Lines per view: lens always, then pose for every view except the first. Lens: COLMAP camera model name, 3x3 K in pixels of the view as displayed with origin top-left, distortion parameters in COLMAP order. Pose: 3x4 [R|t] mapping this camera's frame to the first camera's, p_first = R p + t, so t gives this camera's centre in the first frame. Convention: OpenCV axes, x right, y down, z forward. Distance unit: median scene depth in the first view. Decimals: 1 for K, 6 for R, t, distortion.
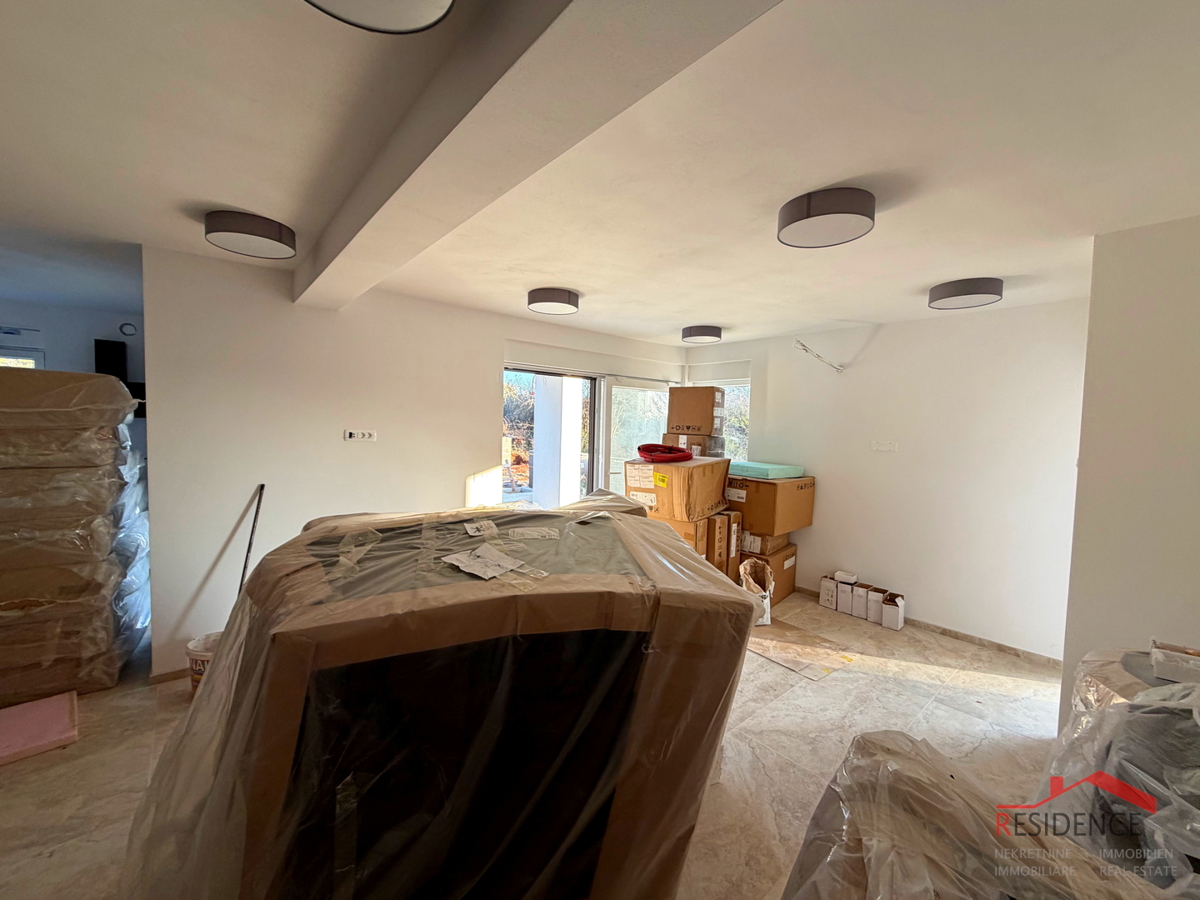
lens RADIAL K [[478.3, 0, 597.3], [0, 478.3, 447.9], [0, 0, 1]] dist [0.000475, -0.000178]
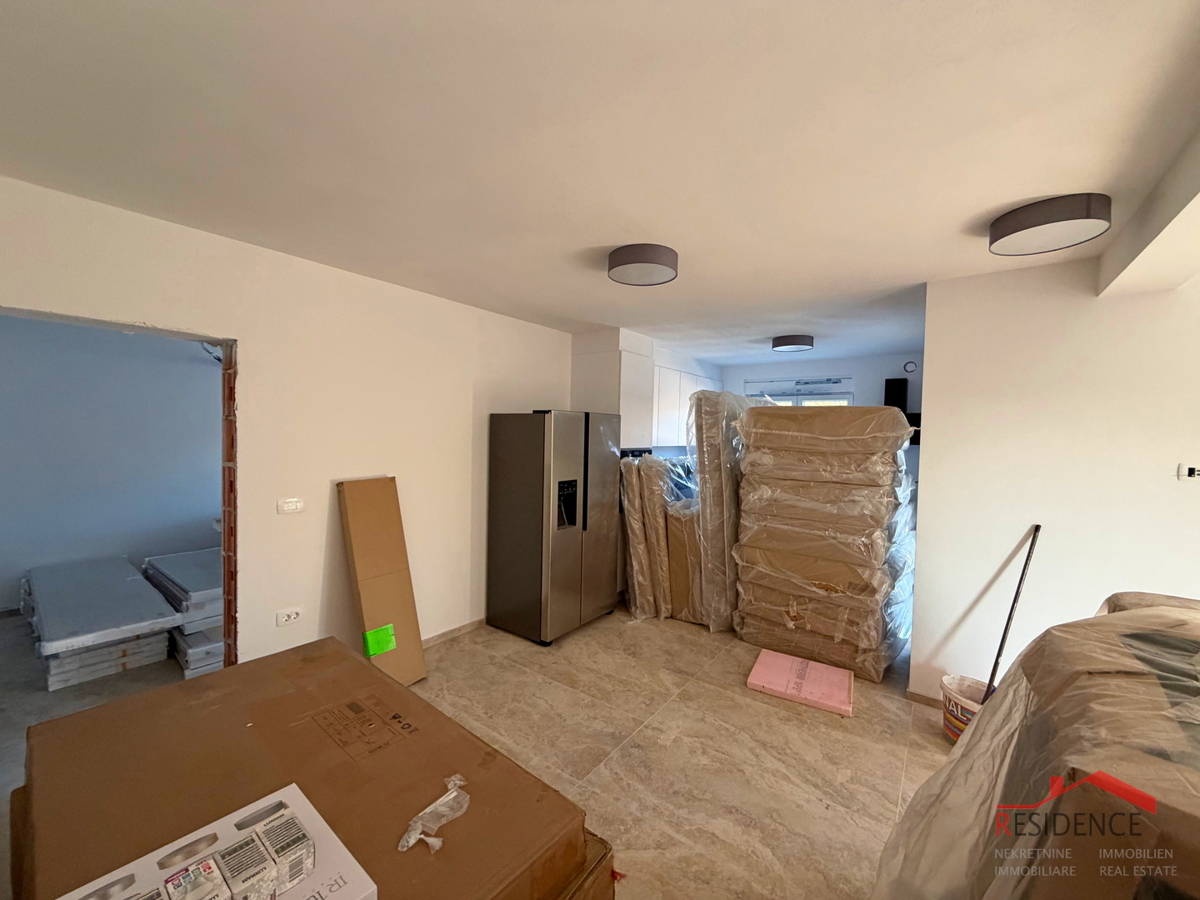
lens RADIAL K [[478.3, 0, 597.3], [0, 478.3, 447.9], [0, 0, 1]] dist [0.000475, -0.000178]
pose [[0.223118, 0.010803, -0.974732, -0.072758], [-0.067660, 0.997699, -0.004430, -0.002108], [0.972441, 0.066939, 0.223335, 0.072650]]
